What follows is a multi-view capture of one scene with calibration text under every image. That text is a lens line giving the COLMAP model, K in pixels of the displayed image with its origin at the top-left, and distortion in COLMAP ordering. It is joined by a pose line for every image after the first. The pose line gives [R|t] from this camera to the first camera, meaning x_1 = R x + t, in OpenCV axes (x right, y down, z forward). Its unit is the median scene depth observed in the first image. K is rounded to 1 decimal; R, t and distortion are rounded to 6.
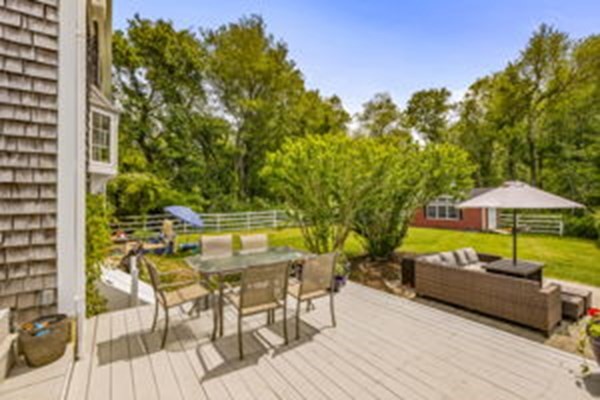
lens RADIAL K [[274.1, 0, 300.1], [0, 274.1, 199.6], [0, 0, 1]] dist [0.002045, -0.001628]
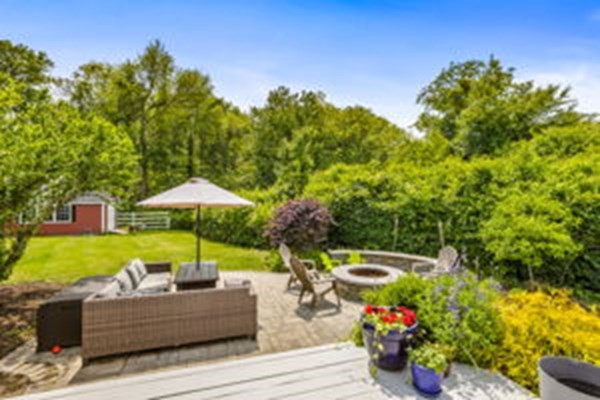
lens RADIAL K [[274.1, 0, 286.9], [0, 274.1, 195.6], [0, 0, 1]] dist [0.002045, -0.001628]
pose [[0.301049, 0.021313, 0.953370, 0.001994], [-0.013221, 0.999747, -0.018175, 0.002378], [-0.953517, -0.007133, 0.301255, 0.158050]]
